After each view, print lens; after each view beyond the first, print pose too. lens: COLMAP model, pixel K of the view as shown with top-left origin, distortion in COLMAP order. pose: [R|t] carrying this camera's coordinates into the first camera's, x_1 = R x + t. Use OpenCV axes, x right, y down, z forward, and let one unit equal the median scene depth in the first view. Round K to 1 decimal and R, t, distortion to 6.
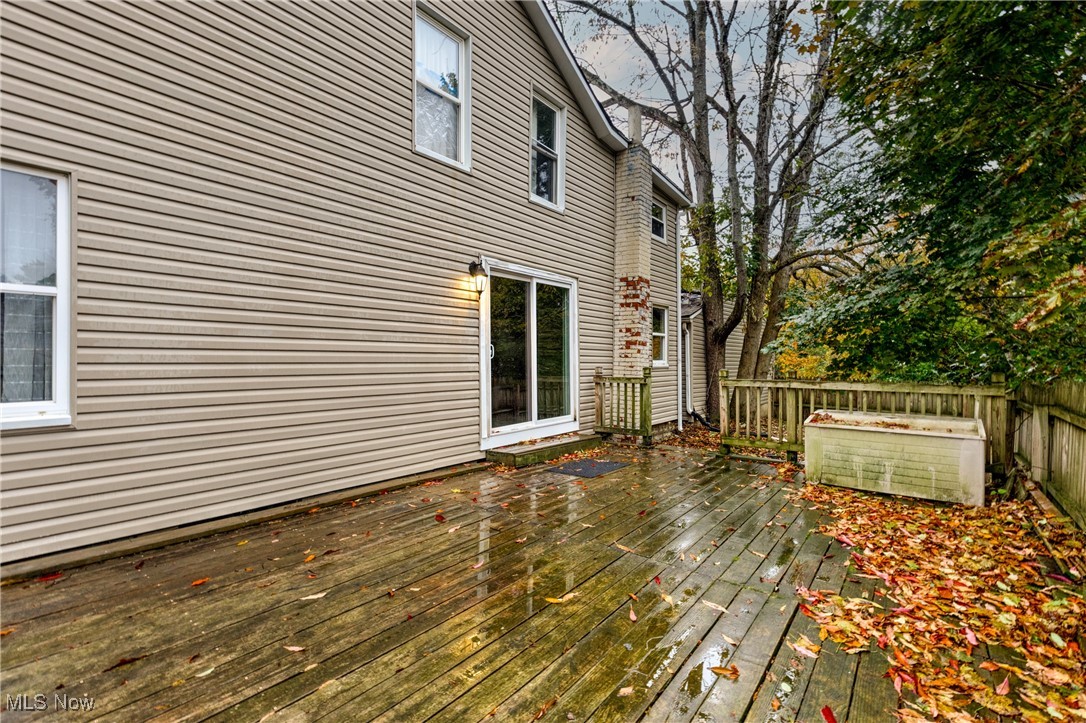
lens RADIAL K [[501.0, 0, 543.0], [0, 501.0, 361.5], [0, 0, 1]] dist [-0.001299, -0.000076]
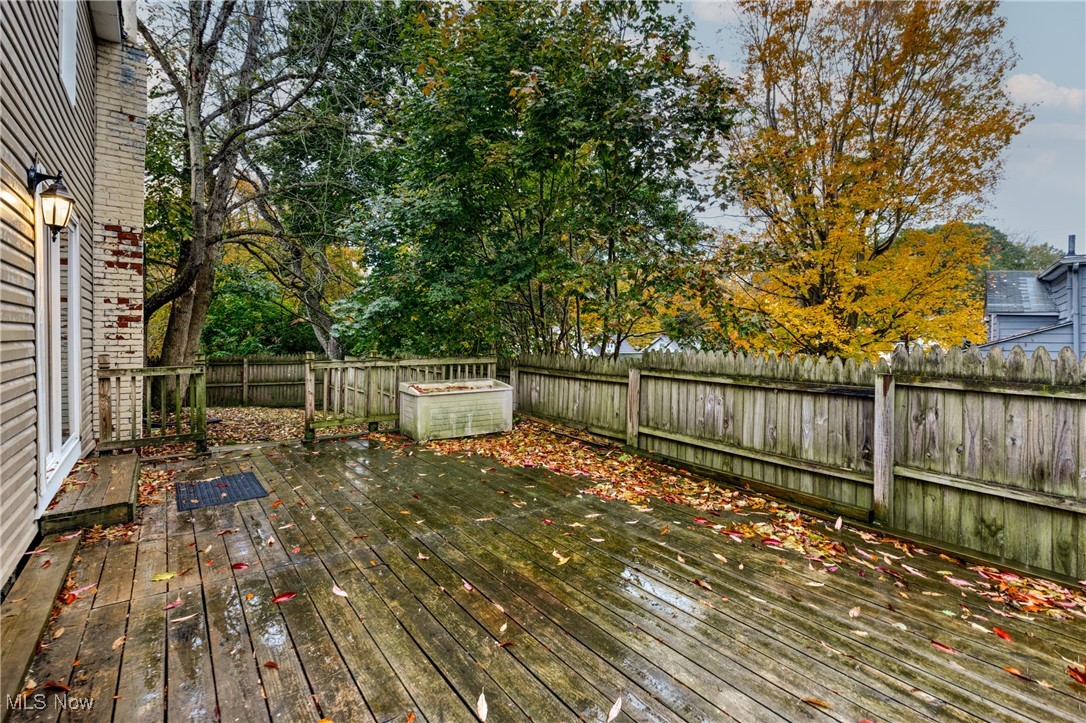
lens RADIAL K [[497.2, 0, 544.1], [0, 497.2, 336.1], [0, 0, 1]] dist [0.000112, 0.000017]
pose [[0.269593, -0.005491, 0.962959, -0.342989], [0.001728, 0.999985, 0.005218, -0.015033], [-0.962973, 0.000257, 0.269598, 0.230561]]
